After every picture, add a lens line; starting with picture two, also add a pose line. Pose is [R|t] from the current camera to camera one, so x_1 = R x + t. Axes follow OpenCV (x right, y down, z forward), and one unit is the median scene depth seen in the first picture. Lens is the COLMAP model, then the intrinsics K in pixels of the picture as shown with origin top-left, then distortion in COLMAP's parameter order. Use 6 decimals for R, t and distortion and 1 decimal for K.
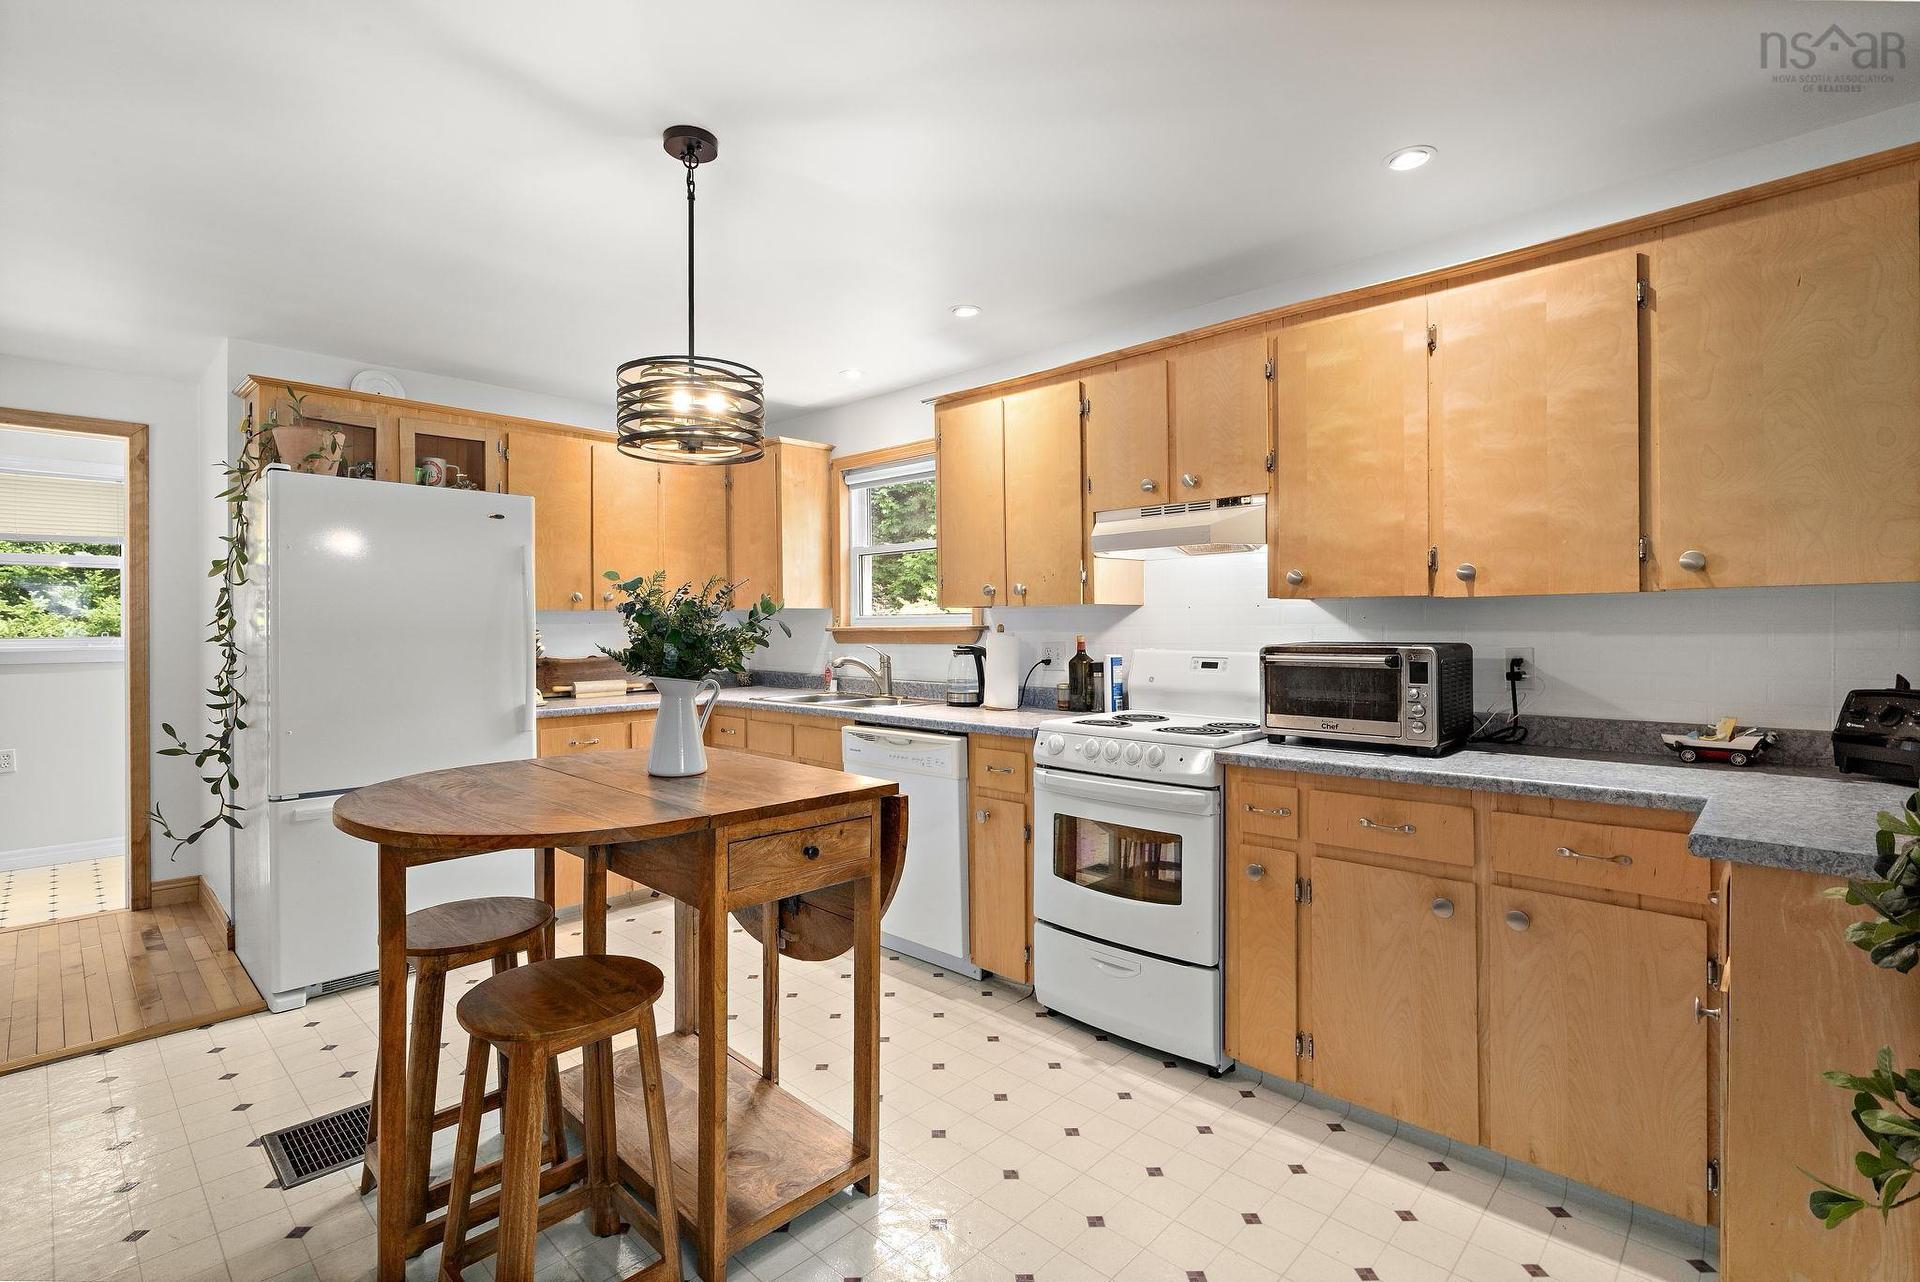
lens RADIAL K [[878.5, 0, 960.5], [0, 878.5, 627.8], [0, 0, 1]] dist [-0.006281, 0.000036]
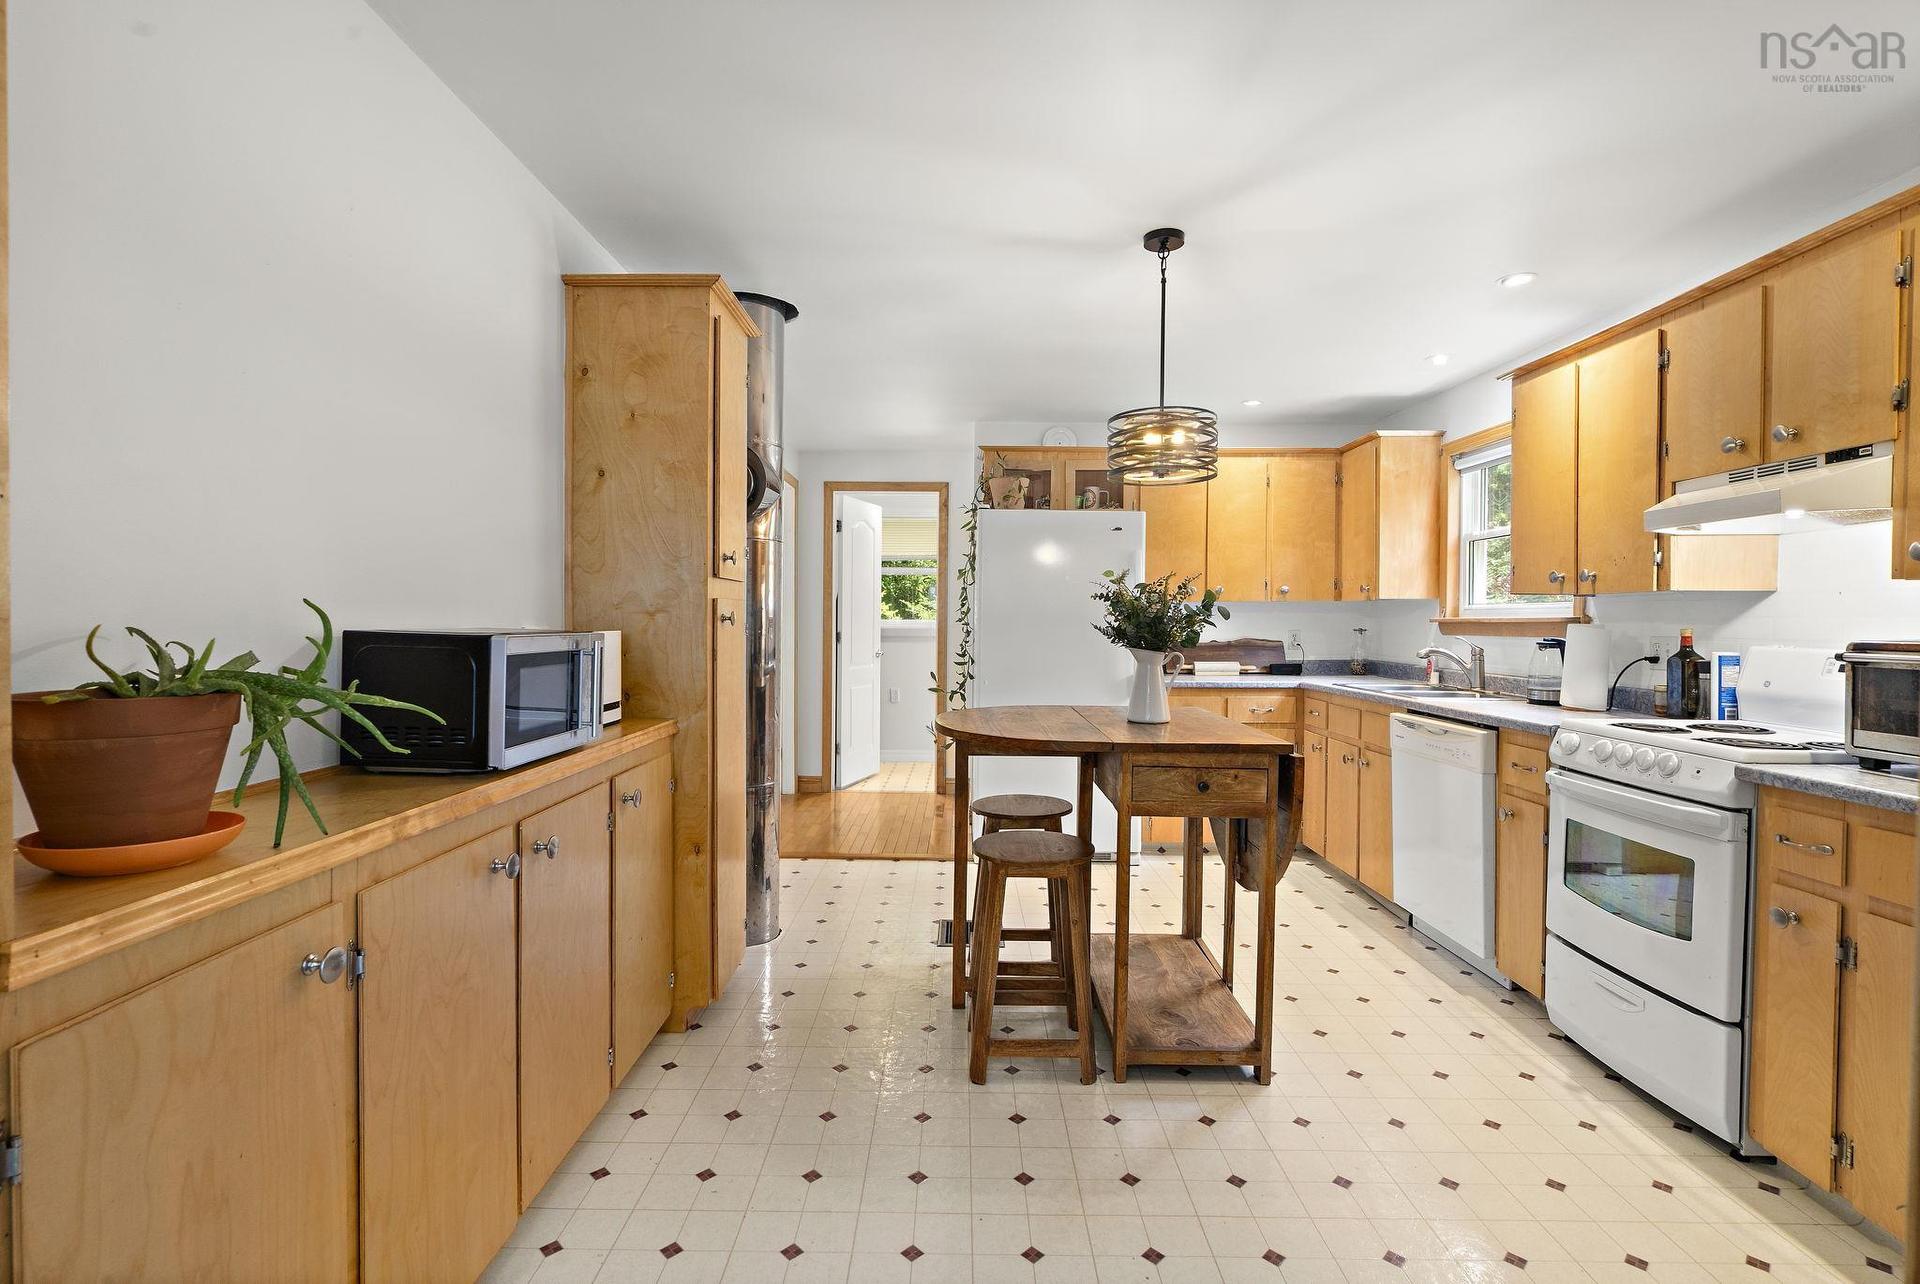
lens RADIAL K [[890.3, 0, 973.3], [0, 890.3, 632.6], [0, 0, 1]] dist [0.000320, 0.000198]
pose [[0.695471, 0.021156, -0.718243, 0.295398], [-0.012929, 0.999773, 0.016929, 0.007795], [0.718438, -0.002488, 0.695586, -0.080443]]
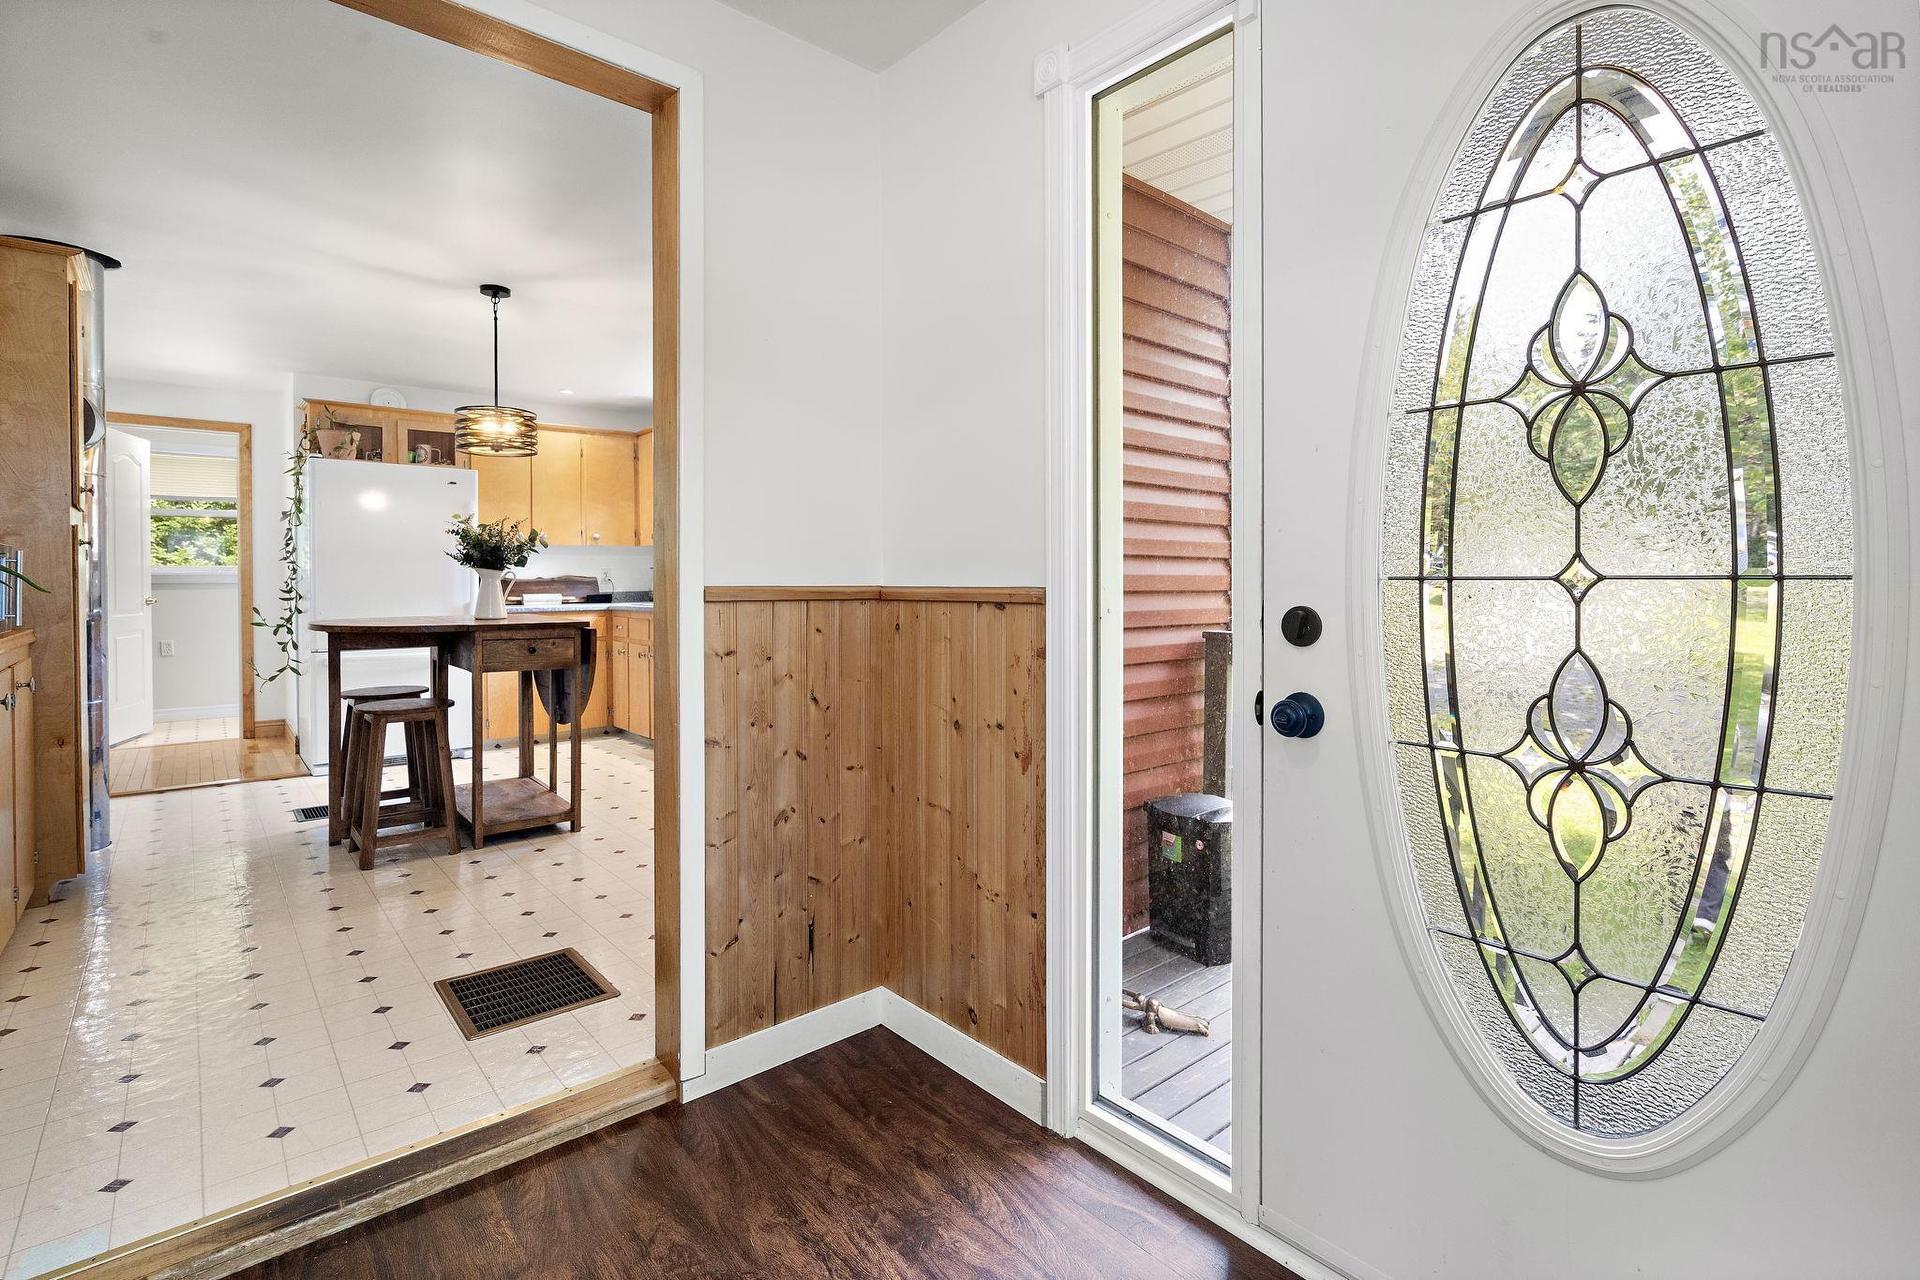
lens RADIAL K [[879.6, 0, 960.2], [0, 879.6, 591.4], [0, 0, 1]] dist [-0.001125, 0.000172]
pose [[0.995593, 0.002539, -0.093742, 0.571130], [-0.001486, 0.999935, 0.011292, 0.052921], [0.093764, -0.011103, 0.995532, -0.531380]]
